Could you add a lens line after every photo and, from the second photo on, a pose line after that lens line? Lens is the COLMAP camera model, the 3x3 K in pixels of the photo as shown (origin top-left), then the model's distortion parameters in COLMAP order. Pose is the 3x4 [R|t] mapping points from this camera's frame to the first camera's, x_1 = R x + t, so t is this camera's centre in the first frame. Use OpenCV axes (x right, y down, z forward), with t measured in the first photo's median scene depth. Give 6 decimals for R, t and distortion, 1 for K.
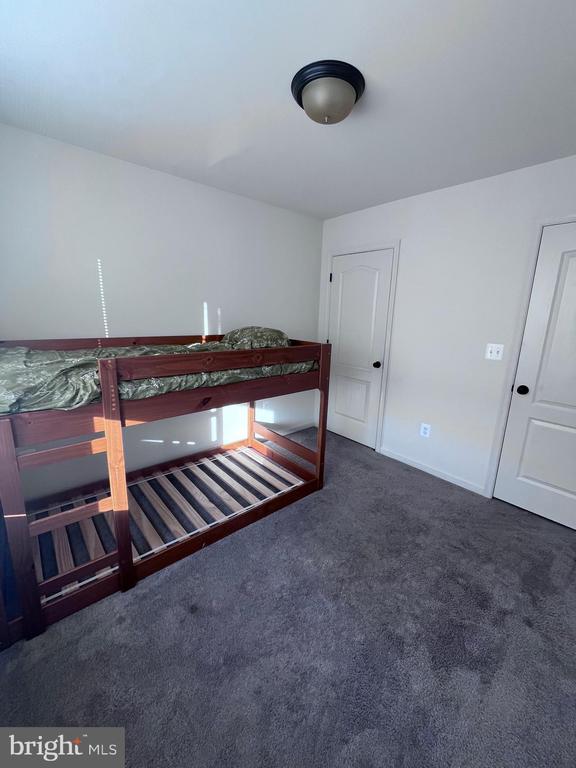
lens RADIAL K [[310.9, 0, 292.7], [0, 310.9, 378.6], [0, 0, 1]] dist [-0.001167, -0.000040]
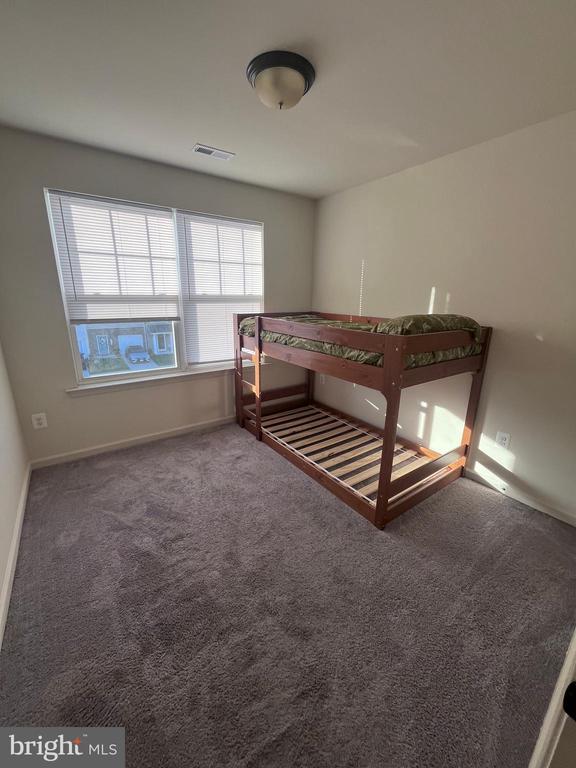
lens RADIAL K [[310.9, 0, 292.7], [0, 310.9, 378.6], [0, 0, 1]] dist [-0.001167, -0.000040]
pose [[-0.095639, 0.228477, -0.968840, 0.926456], [-0.237490, 0.939957, 0.245110, -0.149942], [0.966671, 0.253531, -0.035636, 0.892558]]
